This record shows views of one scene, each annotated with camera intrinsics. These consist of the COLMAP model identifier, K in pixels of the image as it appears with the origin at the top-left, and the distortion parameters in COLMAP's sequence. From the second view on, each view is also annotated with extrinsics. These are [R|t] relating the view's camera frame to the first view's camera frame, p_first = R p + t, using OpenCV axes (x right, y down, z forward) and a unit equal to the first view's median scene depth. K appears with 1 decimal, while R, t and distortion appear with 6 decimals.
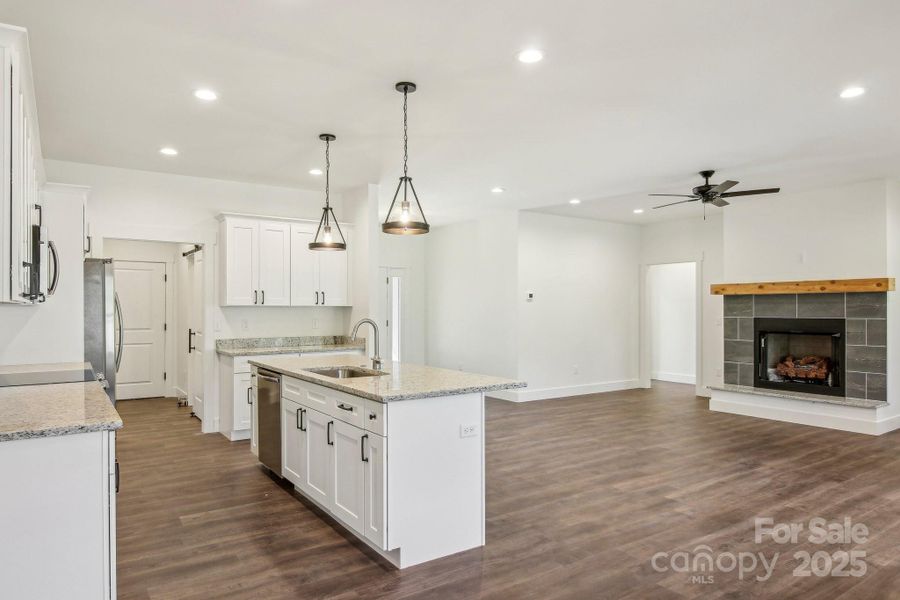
lens RADIAL K [[573.9, 0, 444.3], [0, 573.9, 318.7], [0, 0, 1]] dist [0.002537, -0.000929]
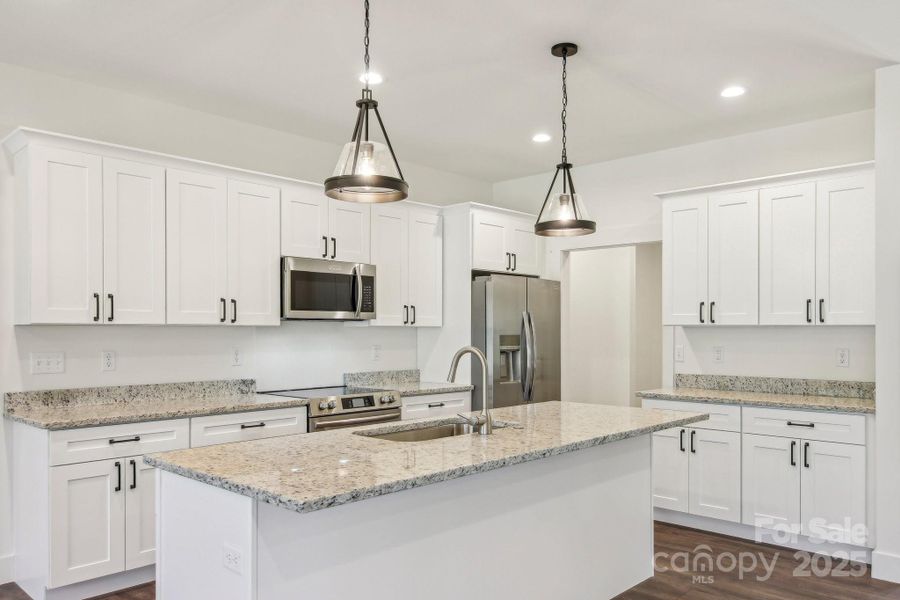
lens RADIAL K [[679.5, 0, 448.6], [0, 679.5, 333.0], [0, 0, 1]] dist [0.008963, 0.000748]
pose [[0.207637, 0.003716, -0.978199, 0.476711], [-0.018513, 0.999829, -0.000131, -0.011057], [0.978031, 0.018137, 0.207670, 0.721227]]
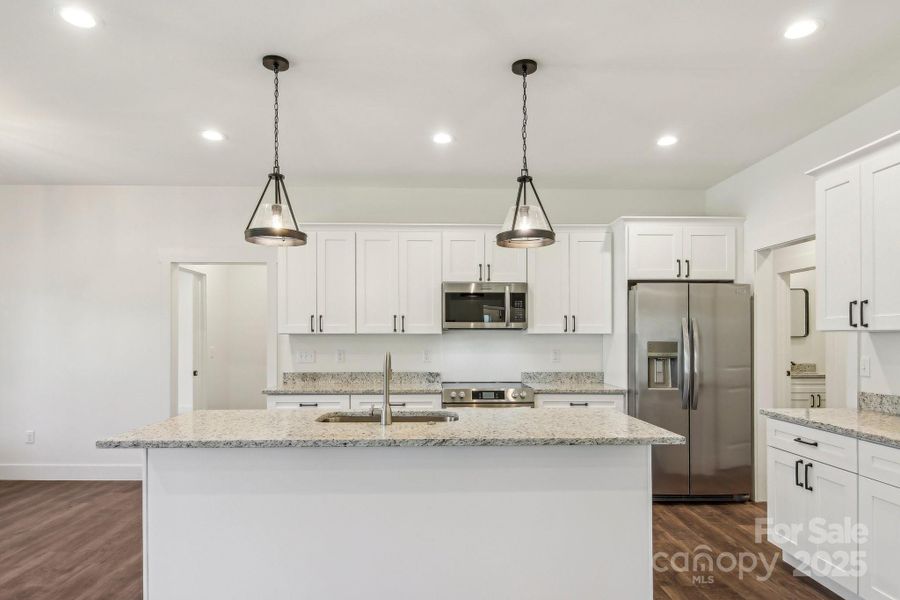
lens RADIAL K [[524.8, 0, 449.9], [0, 524.8, 340.4], [0, 0, 1]] dist [-0.001861, -0.001406]
pose [[-0.541803, 0.005613, -0.840487, 0.327415], [-0.015252, 0.999747, 0.016508, -0.021172], [0.840367, 0.021763, -0.541580, 1.229351]]
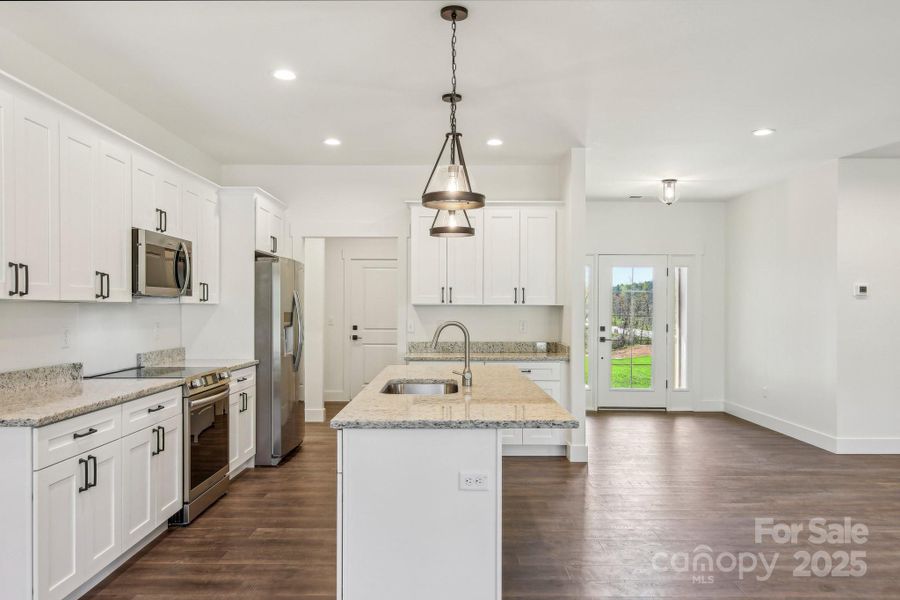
lens RADIAL K [[669.9, 0, 452.5], [0, 669.9, 315.5], [0, 0, 1]] dist [0.004934, 0.001989]
pose [[0.826757, 0.009290, -0.562482, 0.333429], [-0.013947, 0.999895, -0.003986, -0.002924], [0.562386, 0.011140, 0.826800, 0.214515]]
